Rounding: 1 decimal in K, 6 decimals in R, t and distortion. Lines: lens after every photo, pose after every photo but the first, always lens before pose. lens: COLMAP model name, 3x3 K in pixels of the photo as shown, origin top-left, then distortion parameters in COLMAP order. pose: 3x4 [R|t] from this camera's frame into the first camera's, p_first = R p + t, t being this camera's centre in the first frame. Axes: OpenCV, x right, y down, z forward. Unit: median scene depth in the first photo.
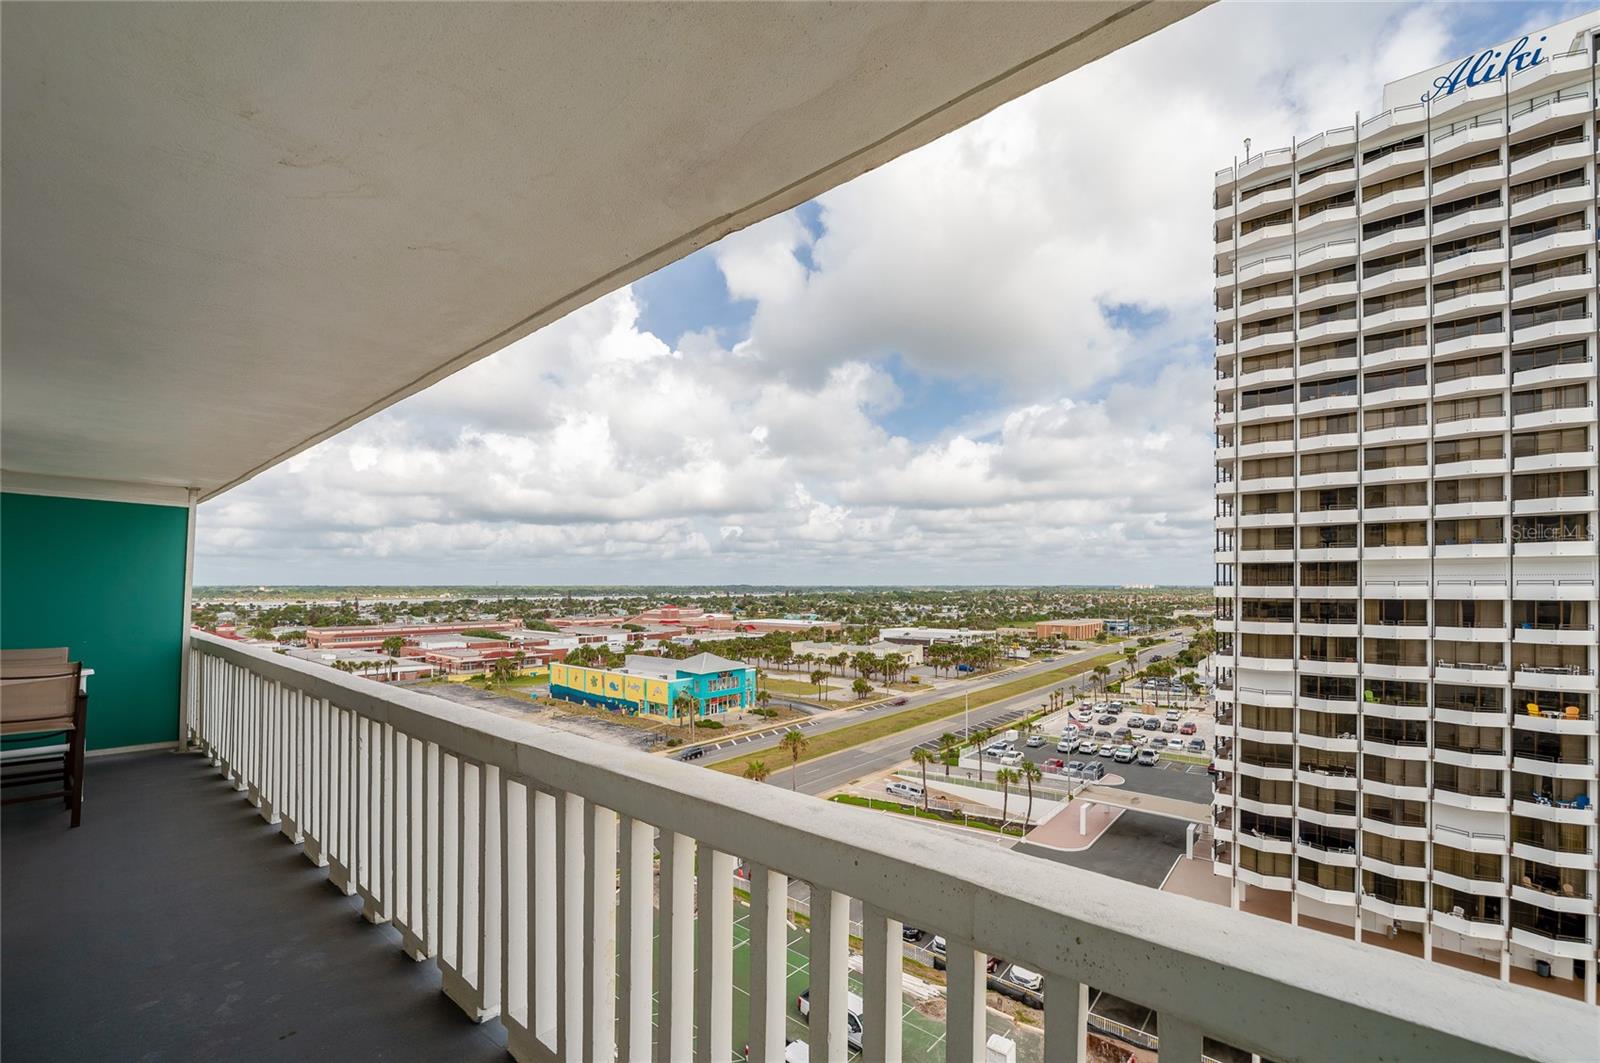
lens RADIAL K [[677.6, 0, 823.3], [0, 677.6, 579.8], [0, 0, 1]] dist [-0.011639, 0.000135]
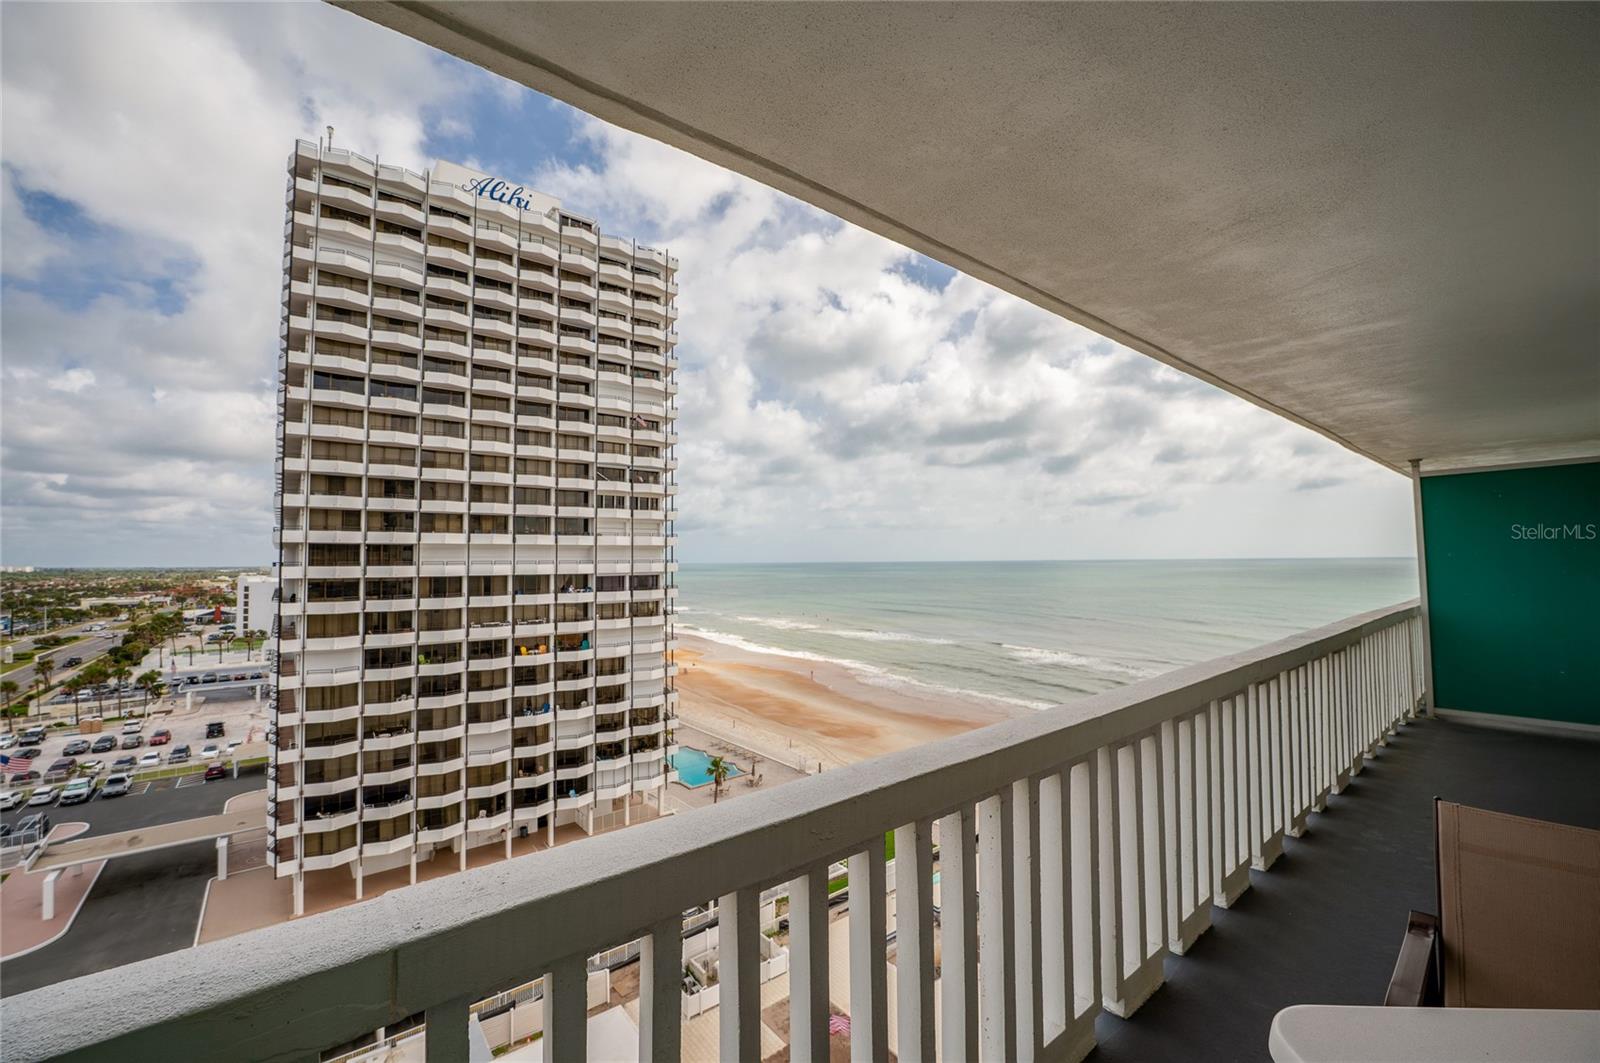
lens RADIAL K [[652.3, 0, 802.7], [0, 652.3, 532.3], [0, 0, 1]] dist [-0.018575, 0.001344]
pose [[0.188915, 0.042682, 0.981065, -0.166959], [-0.000388, 0.999058, -0.043390, 0.000186], [-0.981993, 0.007817, 0.188754, 0.119201]]
